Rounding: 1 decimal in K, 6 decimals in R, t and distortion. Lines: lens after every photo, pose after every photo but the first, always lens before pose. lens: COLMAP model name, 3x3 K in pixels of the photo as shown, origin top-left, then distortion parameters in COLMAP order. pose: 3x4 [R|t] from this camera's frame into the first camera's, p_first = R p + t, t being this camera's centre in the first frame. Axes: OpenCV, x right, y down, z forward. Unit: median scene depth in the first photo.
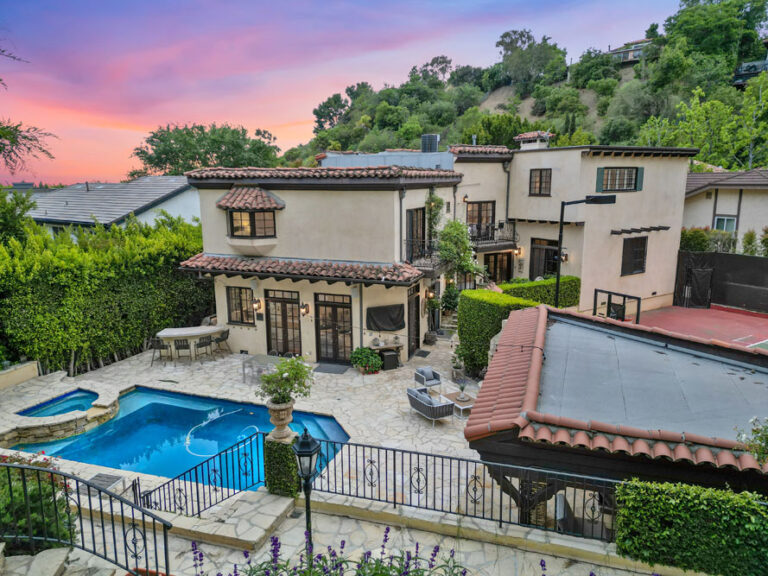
lens RADIAL K [[534.1, 0, 384.0], [0, 534.1, 288.0], [0, 0, 1]] dist [0.072295, -0.059176]
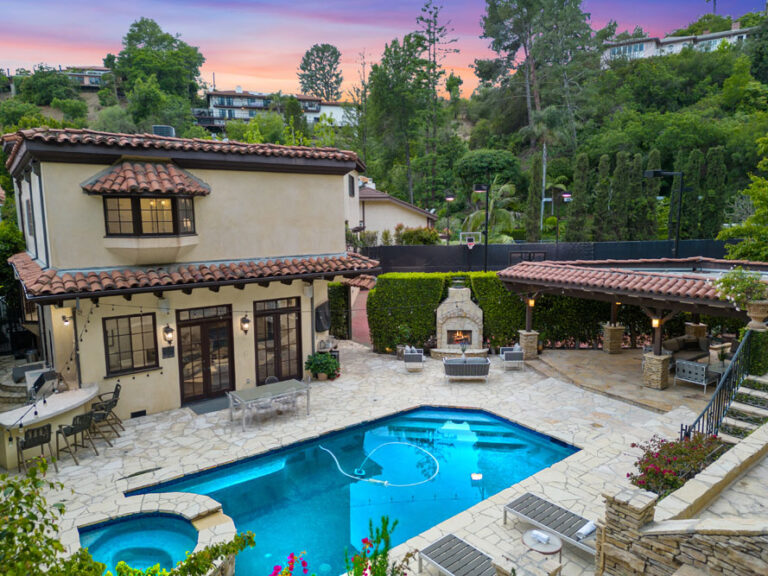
lens RADIAL K [[534.1, 0, 384.0], [0, 534.1, 288.0], [0, 0, 1]] dist [0.072295, -0.059176]
pose [[0.549147, -0.119997, 0.827066, -0.672463], [0.169417, 0.985074, 0.030434, -0.001702], [-0.818373, 0.123406, 0.561281, 0.388516]]
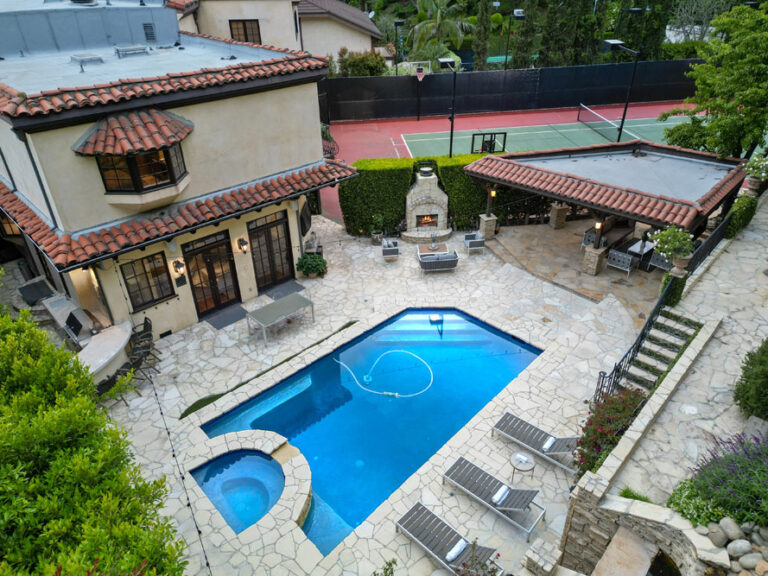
lens RADIAL K [[534.1, 0, 384.0], [0, 534.1, 288.0], [0, 0, 1]] dist [0.072295, -0.059176]
pose [[0.425983, -0.476914, 0.768825, -0.735688], [0.191381, 0.878052, 0.438631, -0.229579], [-0.884258, -0.039711, 0.465307, 0.401465]]
